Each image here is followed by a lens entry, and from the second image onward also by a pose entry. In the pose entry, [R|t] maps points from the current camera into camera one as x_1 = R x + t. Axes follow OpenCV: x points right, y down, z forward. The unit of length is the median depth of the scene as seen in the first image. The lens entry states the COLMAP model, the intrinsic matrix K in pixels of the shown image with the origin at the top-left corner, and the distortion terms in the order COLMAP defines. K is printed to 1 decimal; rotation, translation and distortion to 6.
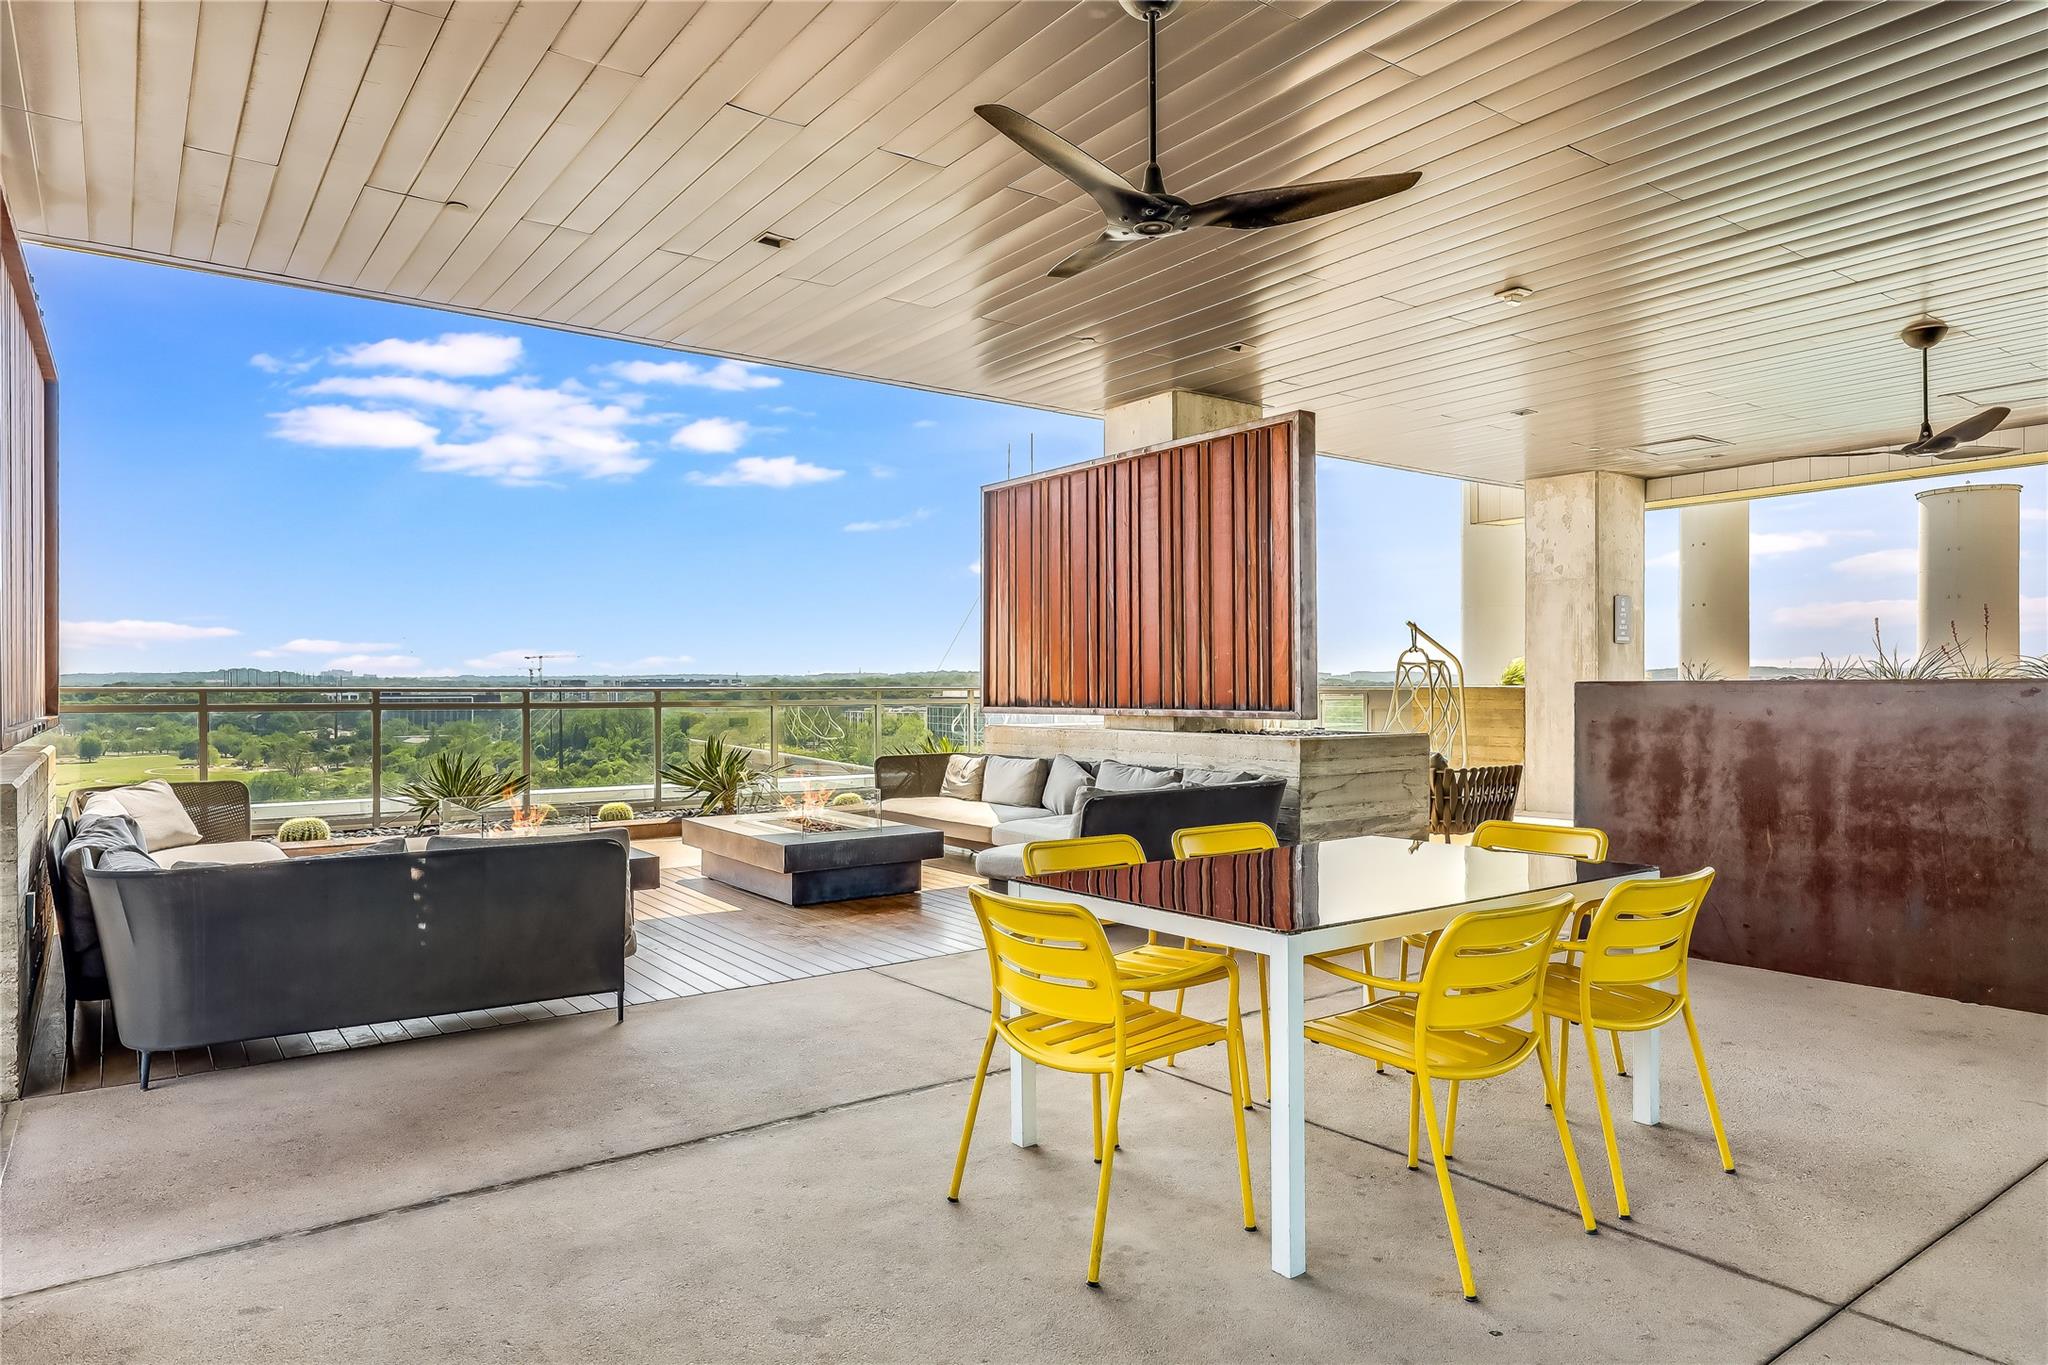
lens RADIAL K [[1243.5, 0, 1023.6], [0, 1243.5, 679.1], [0, 0, 1]] dist [-0.000510, -0.001328]
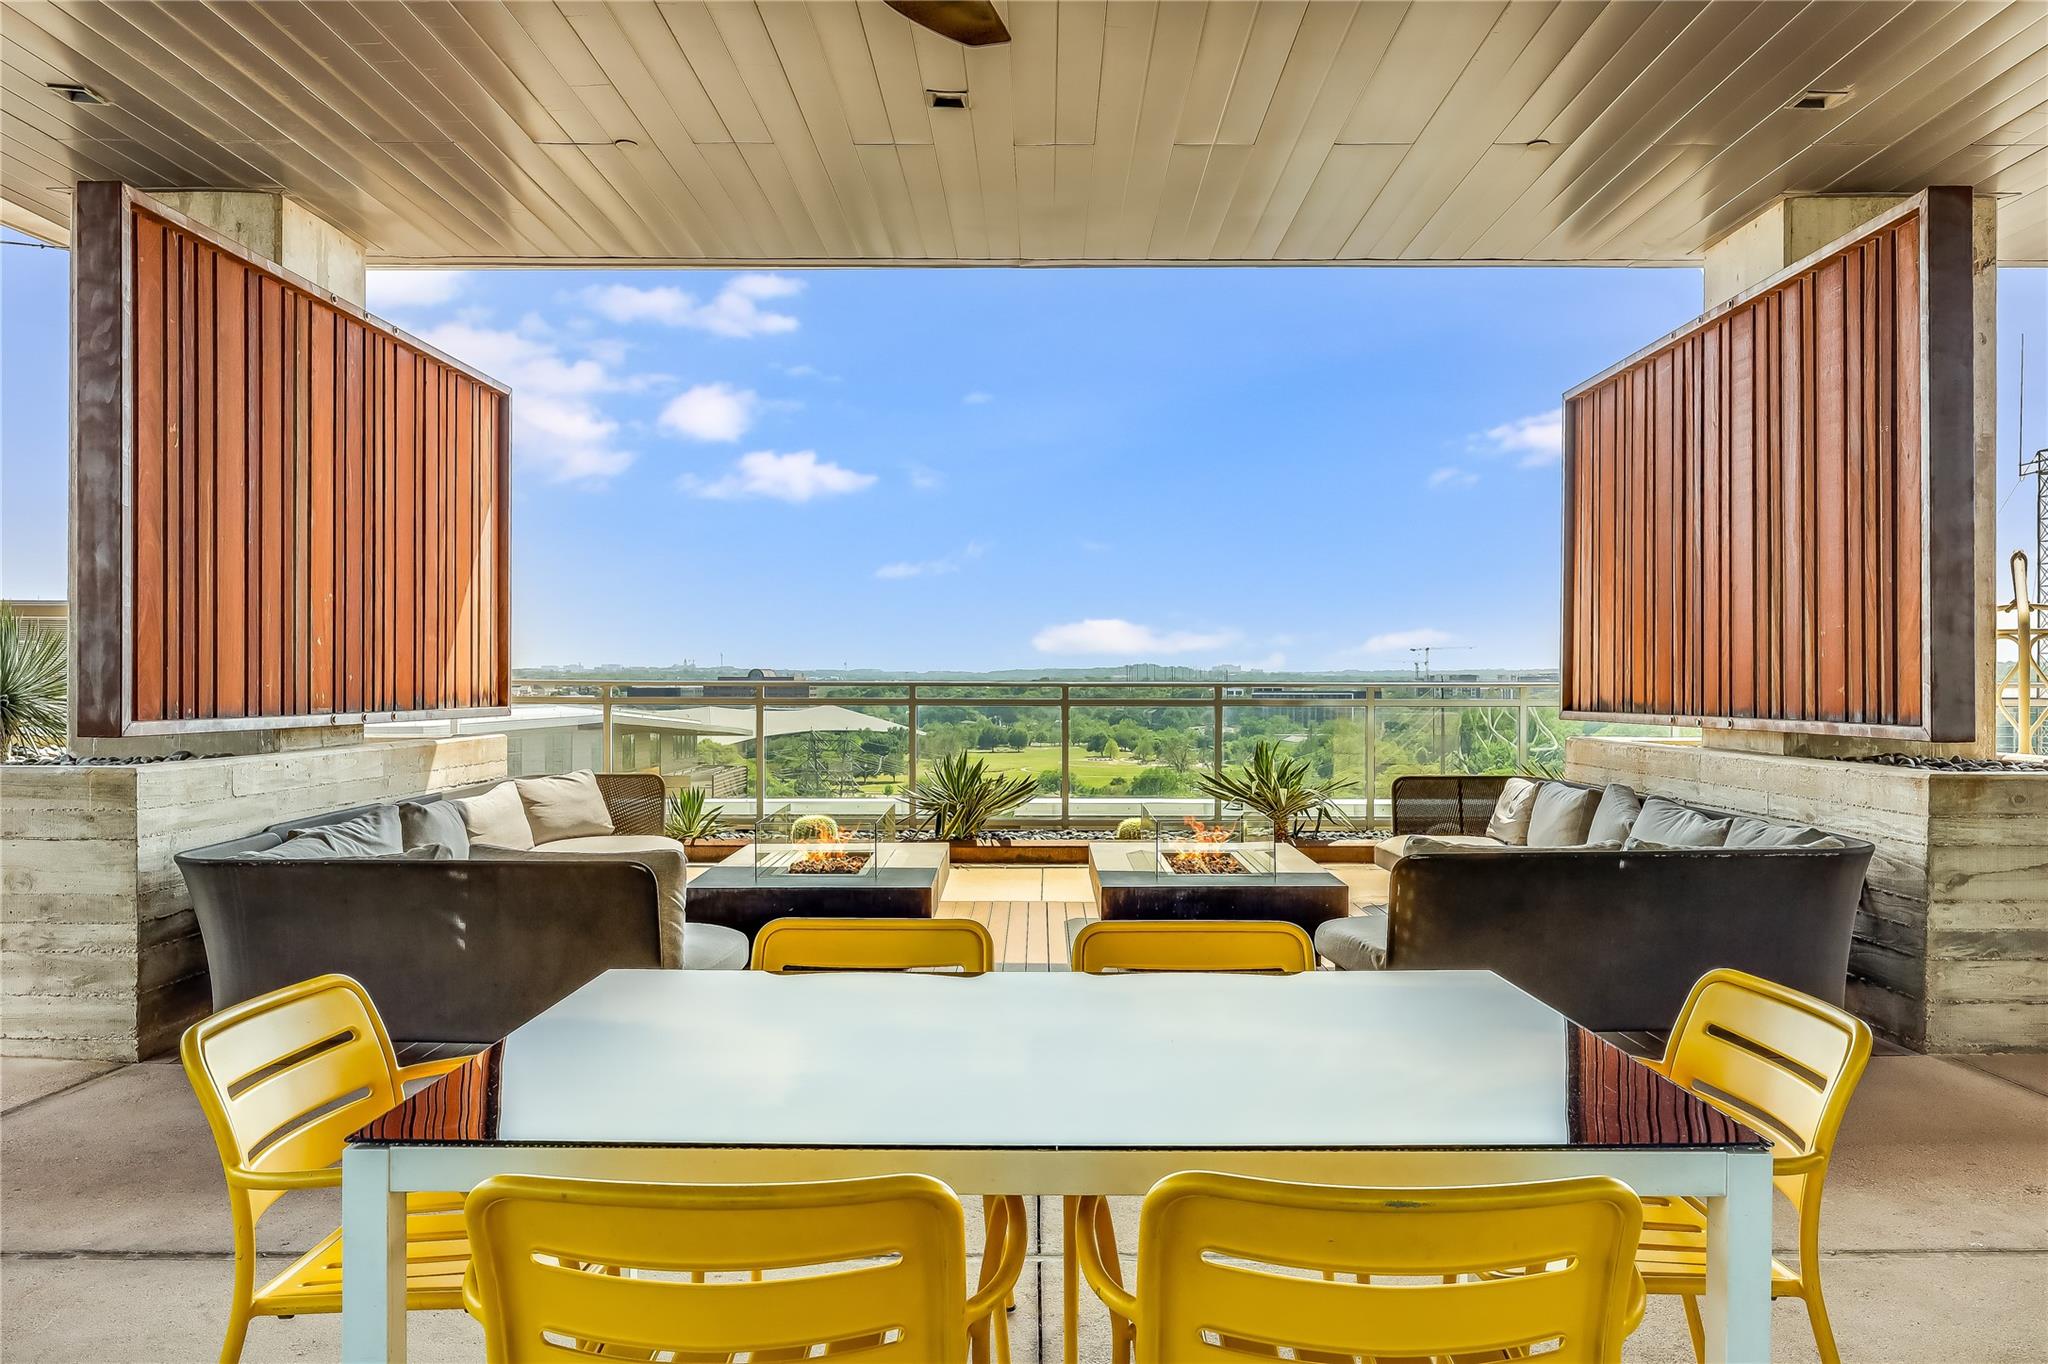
lens RADIAL K [[1444.2, 0, 1024.9], [0, 1444.2, 687.0], [0, 0, 1]] dist [-0.009727, -0.003443]
pose [[0.800382, 0.004146, -0.599476, 0.239412], [0.001348, 0.999961, 0.008715, 0.001676], [0.599488, -0.007783, 0.800346, 0.203714]]
